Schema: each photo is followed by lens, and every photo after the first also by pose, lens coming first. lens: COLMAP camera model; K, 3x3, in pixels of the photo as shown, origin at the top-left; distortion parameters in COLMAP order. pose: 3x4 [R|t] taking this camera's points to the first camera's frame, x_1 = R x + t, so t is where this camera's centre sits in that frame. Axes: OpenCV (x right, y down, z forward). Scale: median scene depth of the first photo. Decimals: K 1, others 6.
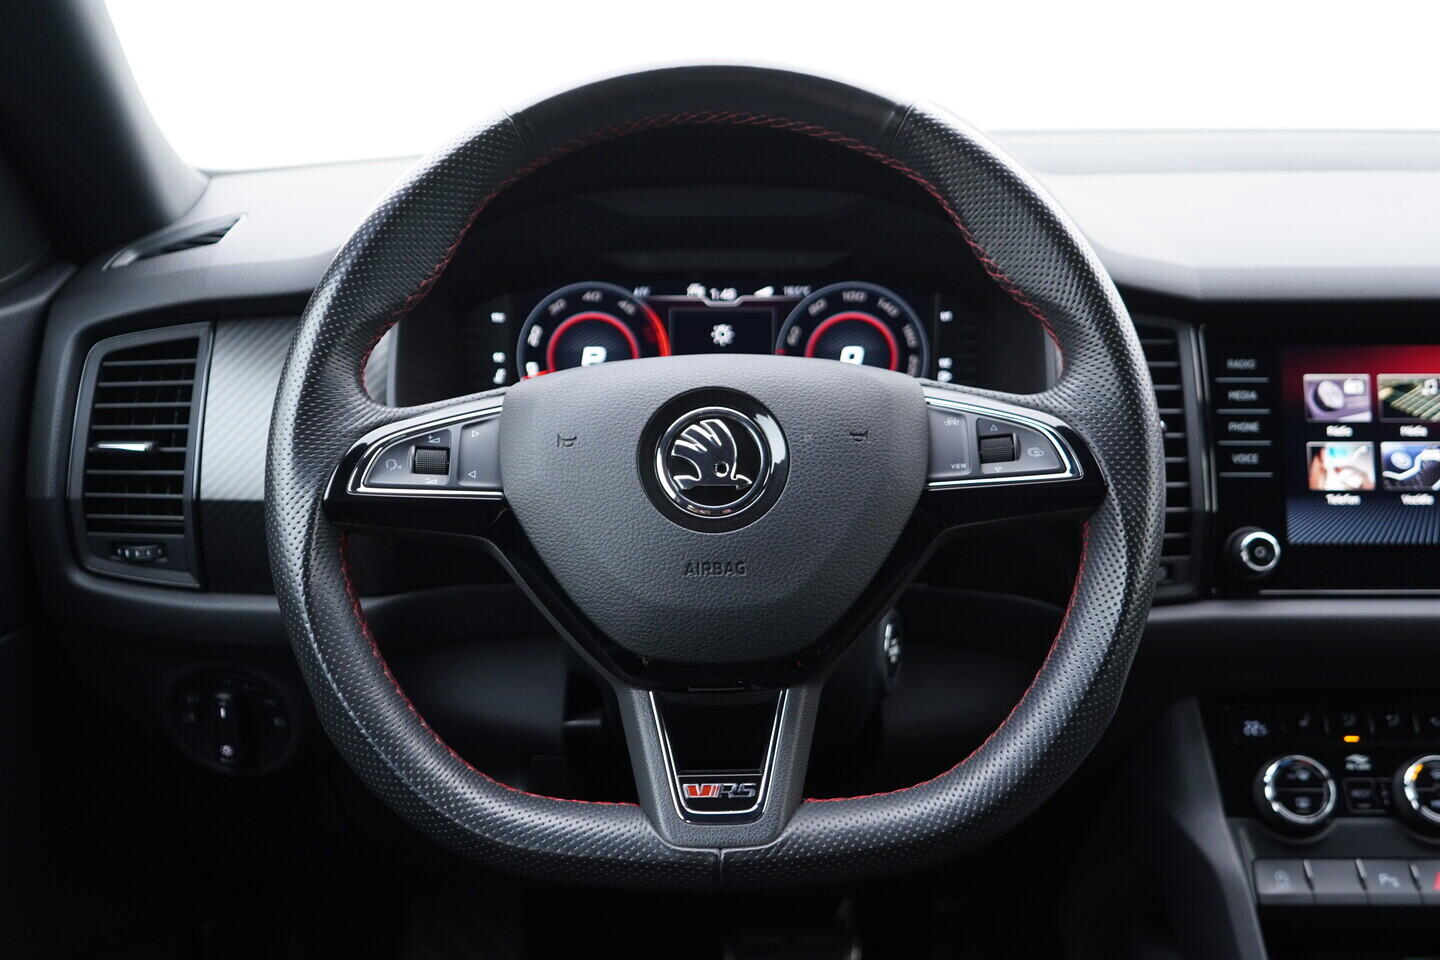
lens RADIAL K [[1468.4, 0, 720.0], [0, 1468.4, 480.0], [0, 0, 1]] dist [-0.011952, 0.004145]
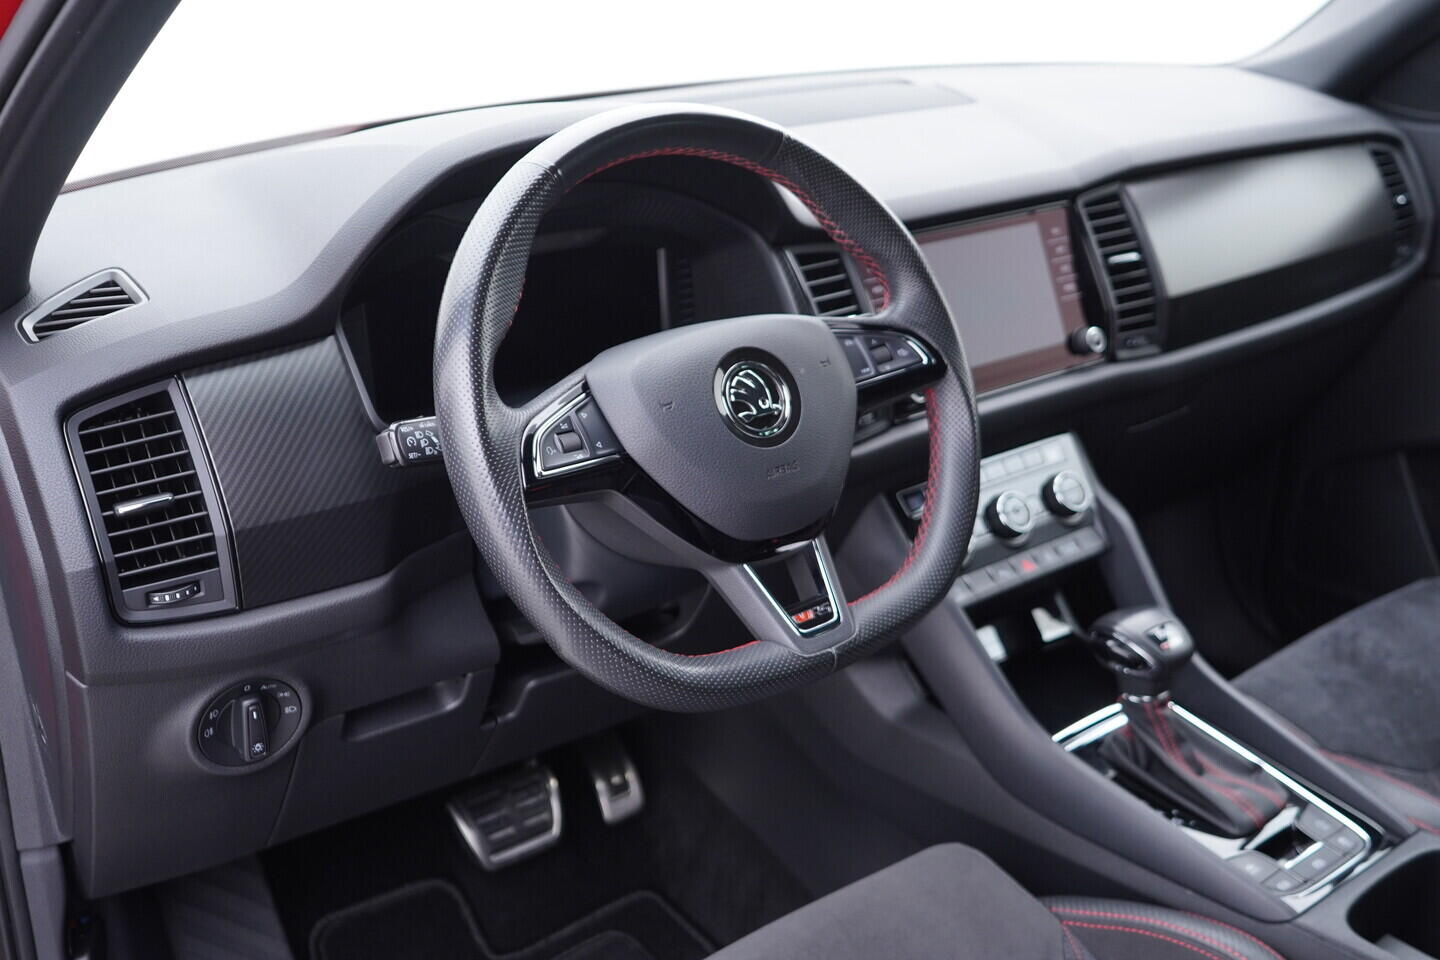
lens RADIAL K [[1468.4, 0, 720.0], [0, 1468.4, 480.0], [0, 0, 1]] dist [-0.011952, 0.004145]
pose [[0.789595, -0.232899, 0.567712, -0.671378], [0.183751, 0.972460, 0.143375, -0.114427], [-0.585470, -0.008891, 0.810645, -0.117722]]
